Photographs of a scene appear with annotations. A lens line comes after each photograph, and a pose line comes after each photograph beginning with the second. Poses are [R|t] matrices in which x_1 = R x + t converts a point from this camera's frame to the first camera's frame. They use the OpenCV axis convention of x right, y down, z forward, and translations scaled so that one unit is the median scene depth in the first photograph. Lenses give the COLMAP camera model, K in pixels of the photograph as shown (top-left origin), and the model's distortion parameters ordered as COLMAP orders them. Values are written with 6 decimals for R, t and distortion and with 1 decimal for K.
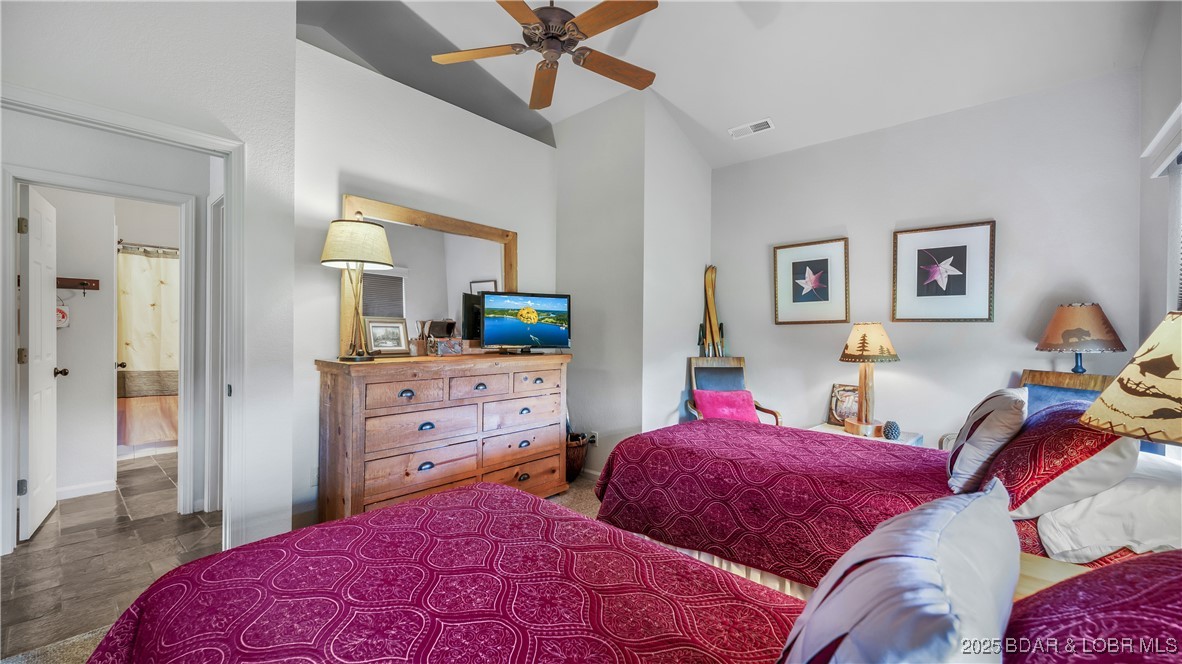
lens RADIAL K [[476.5, 0, 593.8], [0, 476.5, 335.7], [0, 0, 1]] dist [-0.001481, -0.000135]
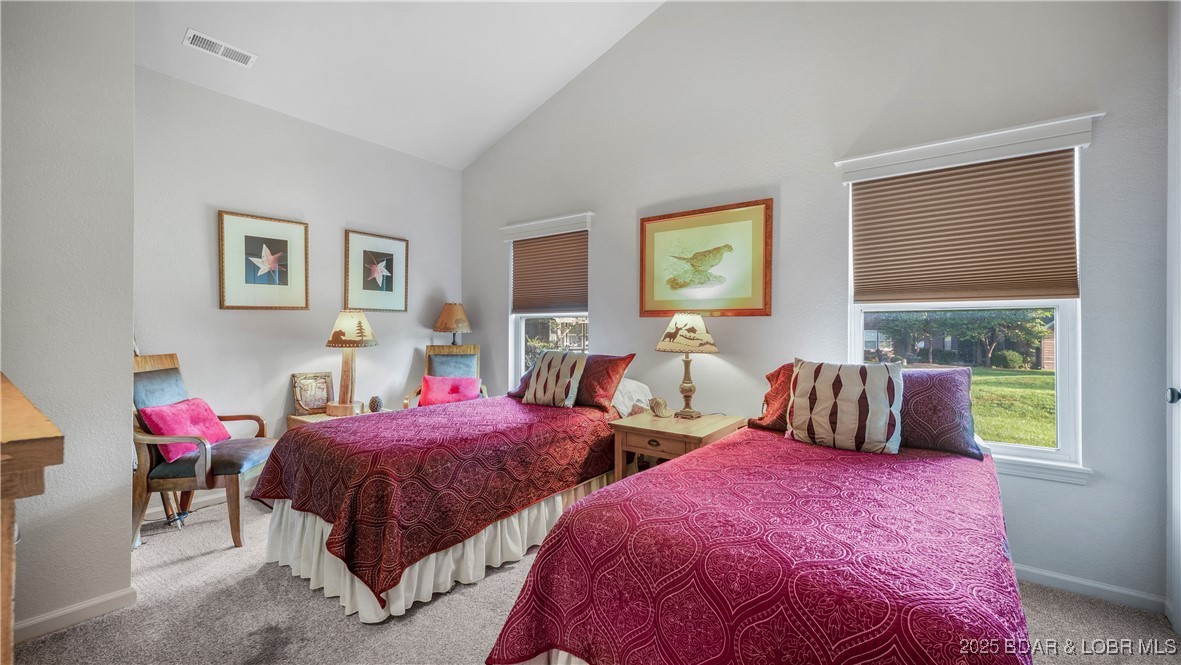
lens RADIAL K [[476.1, 0, 594.3], [0, 476.1, 329.6], [0, 0, 1]] dist [-0.001481, -0.000135]
pose [[-0.105759, -0.017251, 0.994242, -0.550757], [-0.001262, 0.999851, 0.017214, -0.004165], [-0.994391, 0.000566, -0.105765, 0.551682]]
